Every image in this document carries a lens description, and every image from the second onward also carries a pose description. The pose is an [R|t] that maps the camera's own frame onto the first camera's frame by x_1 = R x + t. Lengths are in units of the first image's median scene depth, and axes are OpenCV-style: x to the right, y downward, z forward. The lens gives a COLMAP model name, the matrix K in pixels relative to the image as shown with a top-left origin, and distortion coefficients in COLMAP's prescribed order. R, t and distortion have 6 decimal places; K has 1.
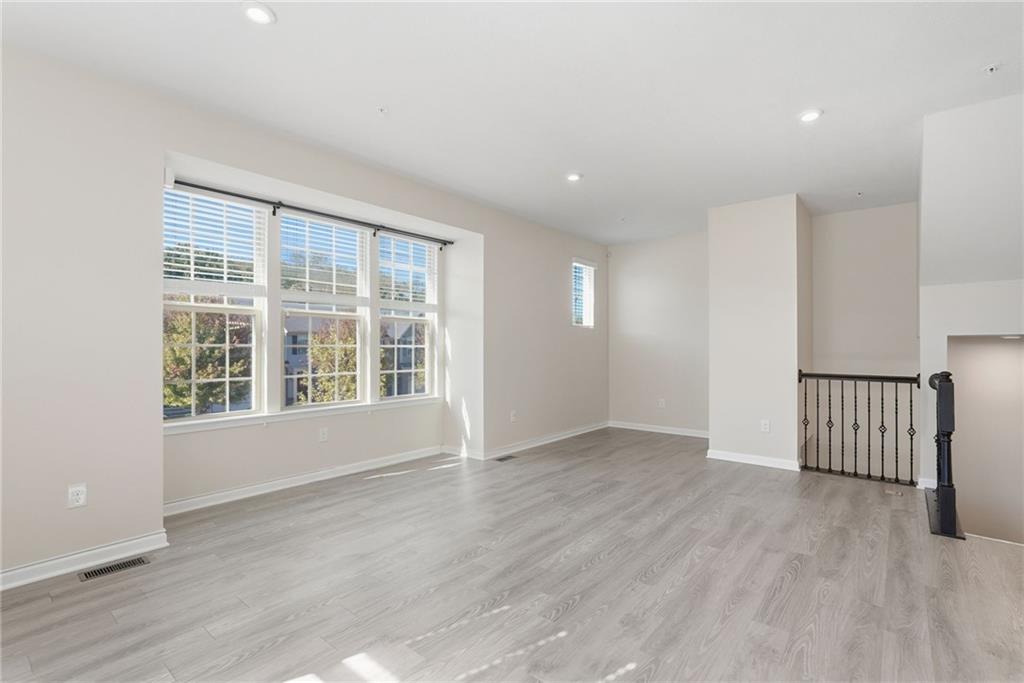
lens RADIAL K [[473.0, 0, 512.0], [0, 473.0, 341.5], [0, 0, 1]] dist [-0.000566, -0.000067]
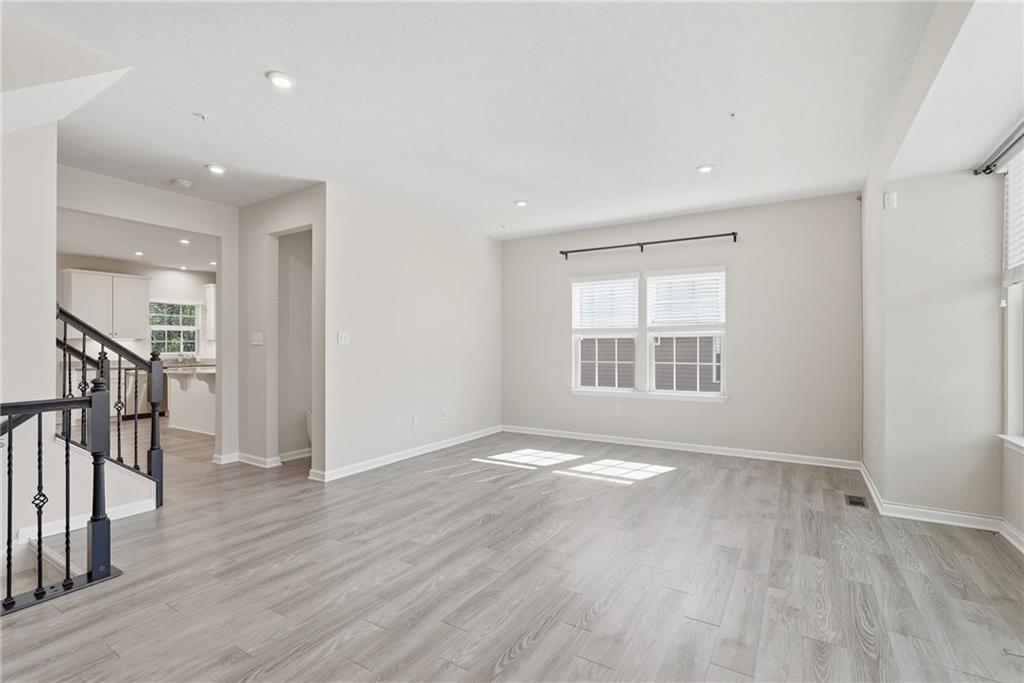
lens RADIAL K [[473.0, 0, 512.0], [0, 473.0, 341.5], [0, 0, 1]] dist [-0.000566, -0.000067]
pose [[-0.990612, -0.001451, -0.136696, 0.361861], [0.002084, 0.999667, -0.025711, 0.024766], [0.136688, -0.025754, -0.990279, 2.104912]]
